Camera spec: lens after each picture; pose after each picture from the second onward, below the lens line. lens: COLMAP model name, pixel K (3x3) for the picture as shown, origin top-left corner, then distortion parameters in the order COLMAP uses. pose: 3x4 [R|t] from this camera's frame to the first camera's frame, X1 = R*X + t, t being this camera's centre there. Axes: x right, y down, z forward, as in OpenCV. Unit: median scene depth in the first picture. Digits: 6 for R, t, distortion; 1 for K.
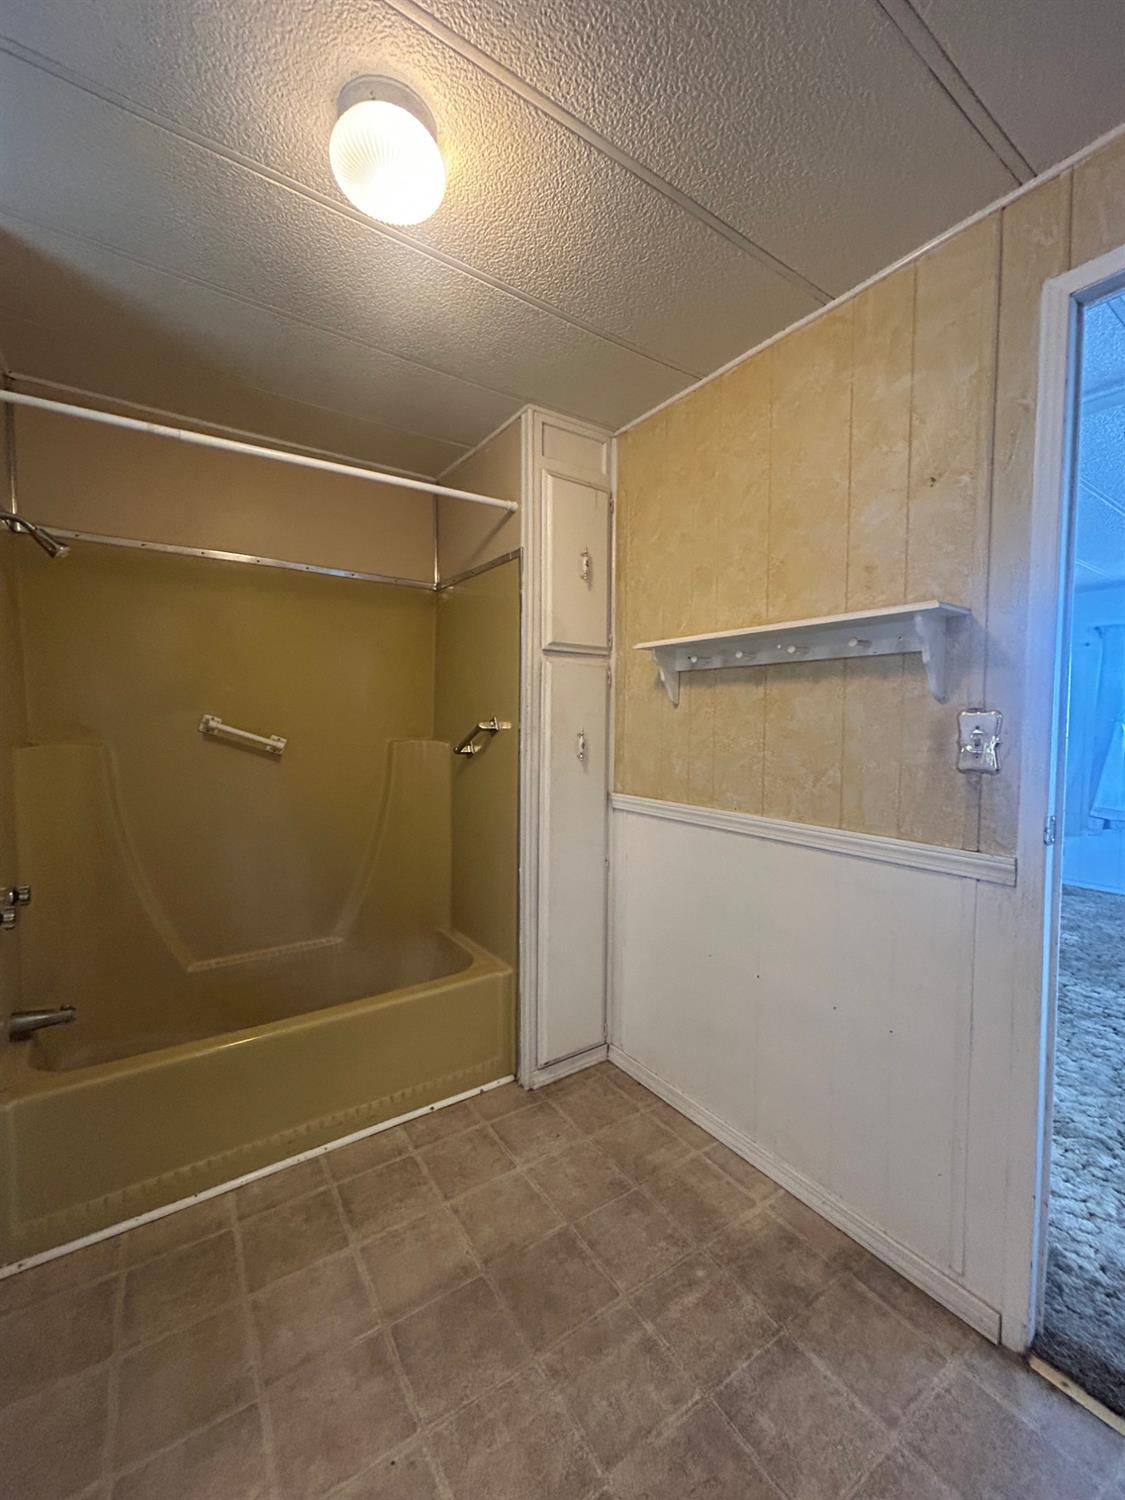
lens RADIAL K [[604.4, 0, 563.4], [0, 604.4, 749.9], [0, 0, 1]] dist [0.004366, -0.000525]
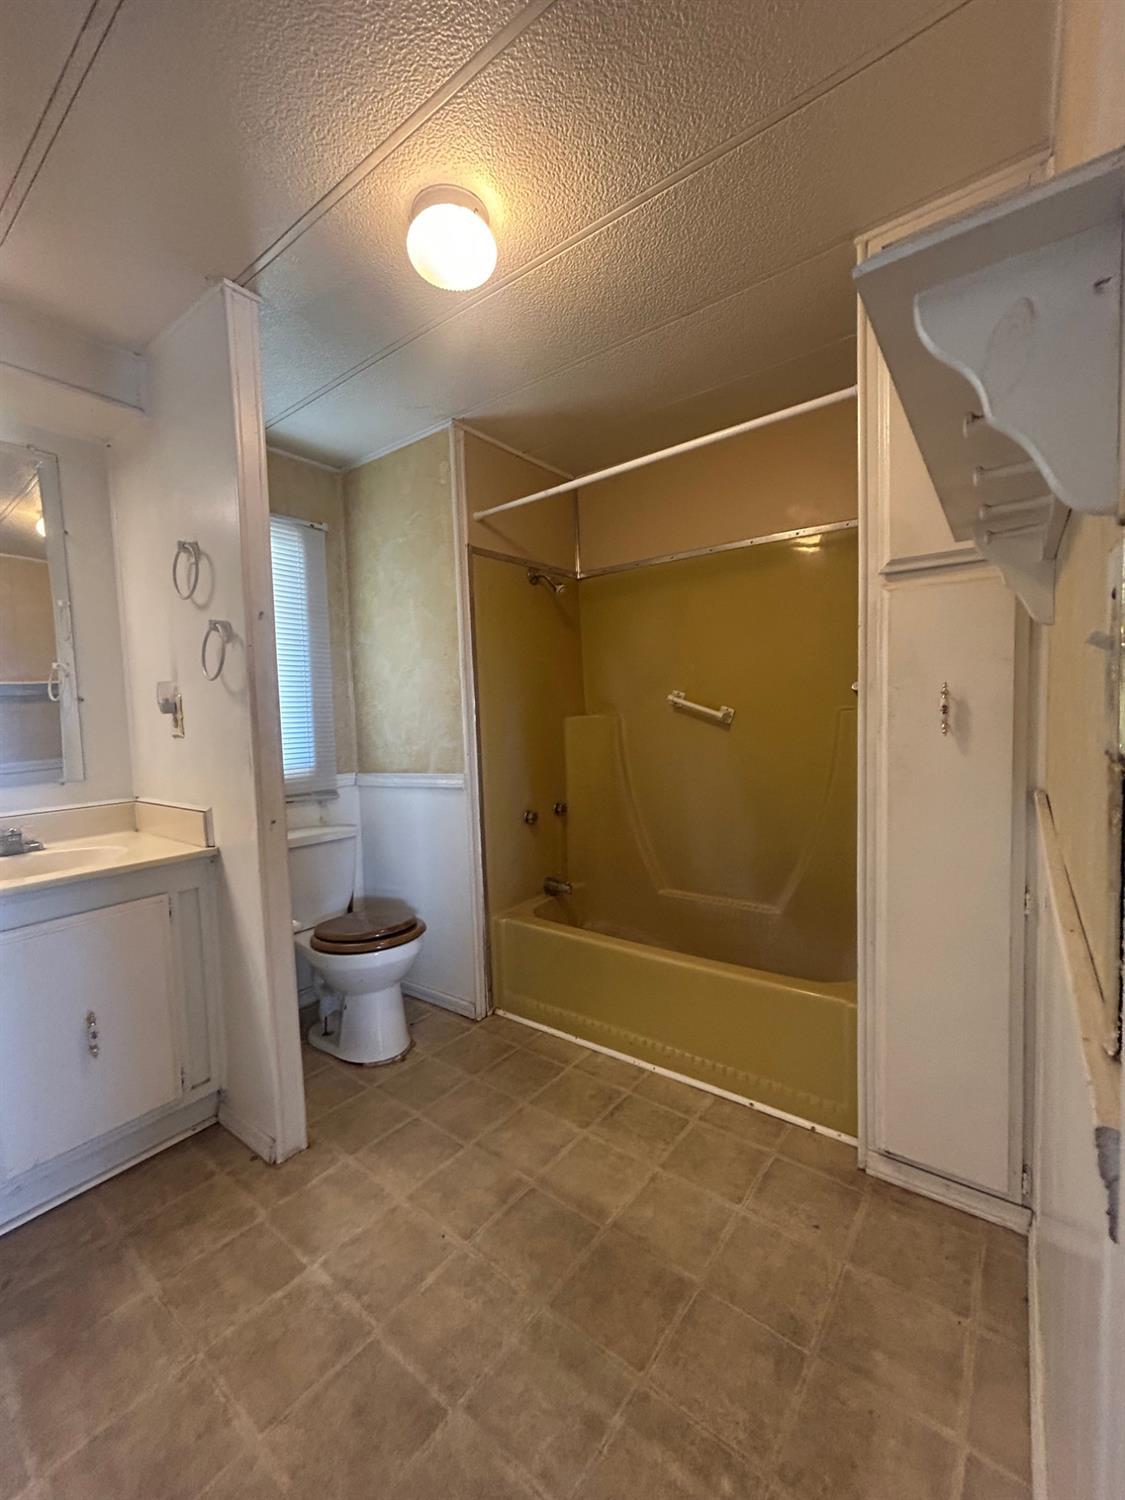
lens RADIAL K [[604.4, 0, 562.3], [0, 604.4, 749.1], [0, 0, 1]] dist [0.004366, -0.000525]
pose [[0.312925, 0.042473, -0.948828, 0.685057], [-0.008600, 0.999085, 0.041887, 0.015307], [0.949739, -0.004947, 0.313004, 0.546260]]
